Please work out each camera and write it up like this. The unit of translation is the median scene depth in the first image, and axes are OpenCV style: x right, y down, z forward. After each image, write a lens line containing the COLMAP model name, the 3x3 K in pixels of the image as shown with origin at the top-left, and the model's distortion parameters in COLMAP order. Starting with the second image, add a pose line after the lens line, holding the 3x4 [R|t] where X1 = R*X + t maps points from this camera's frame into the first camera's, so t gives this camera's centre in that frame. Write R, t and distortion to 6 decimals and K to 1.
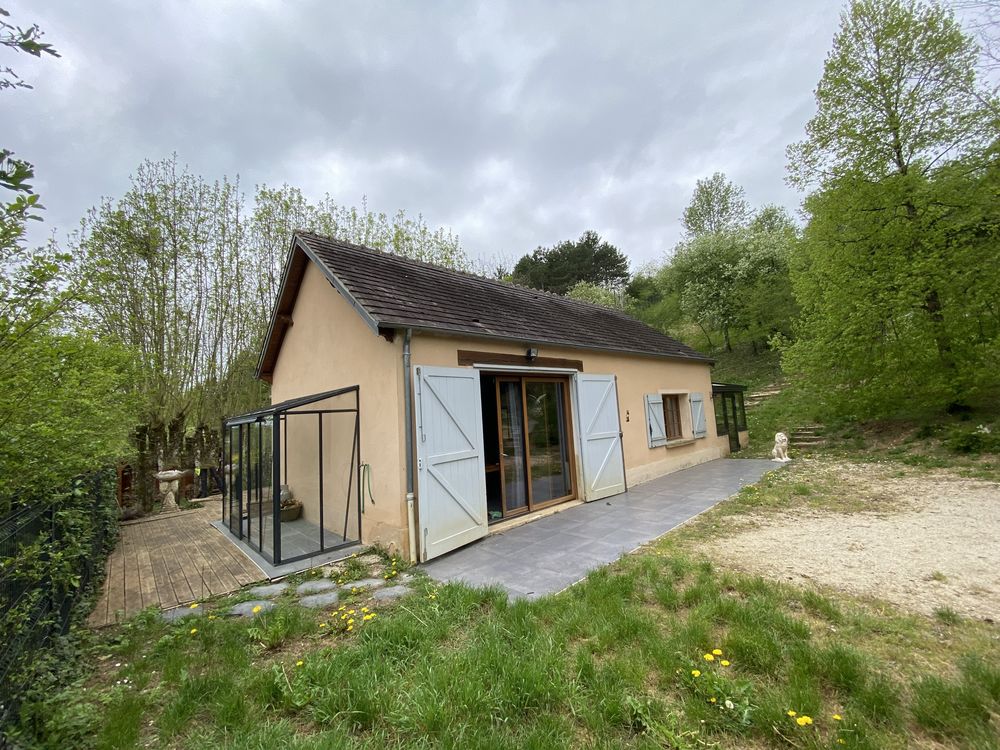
lens RADIAL K [[397.8, 0, 500.0], [0, 397.8, 375.0], [0, 0, 1]] dist [0.000023, -0.000001]
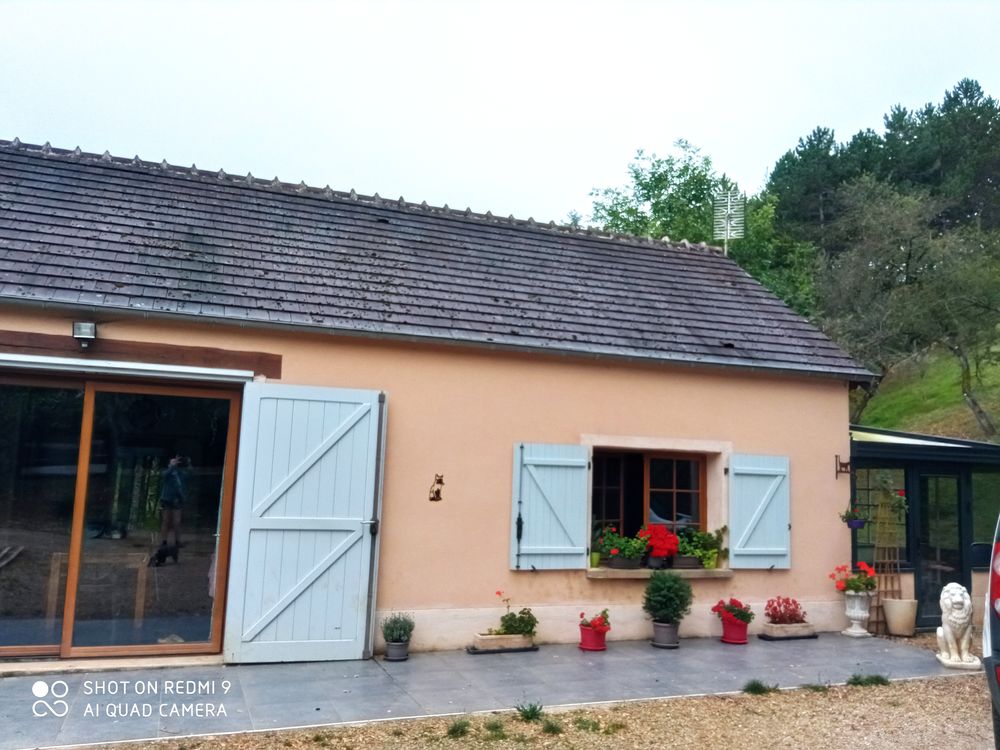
lens RADIAL K [[780.9, 0, 500.0], [0, 780.9, 375.0], [0, 0, 1]] dist [0.077572, -0.148898]
pose [[0.928145, 0.045364, -0.369444, 0.695950], [-0.052482, 0.998579, -0.009232, -0.016252], [0.368500, 0.027958, 0.929207, 0.223010]]
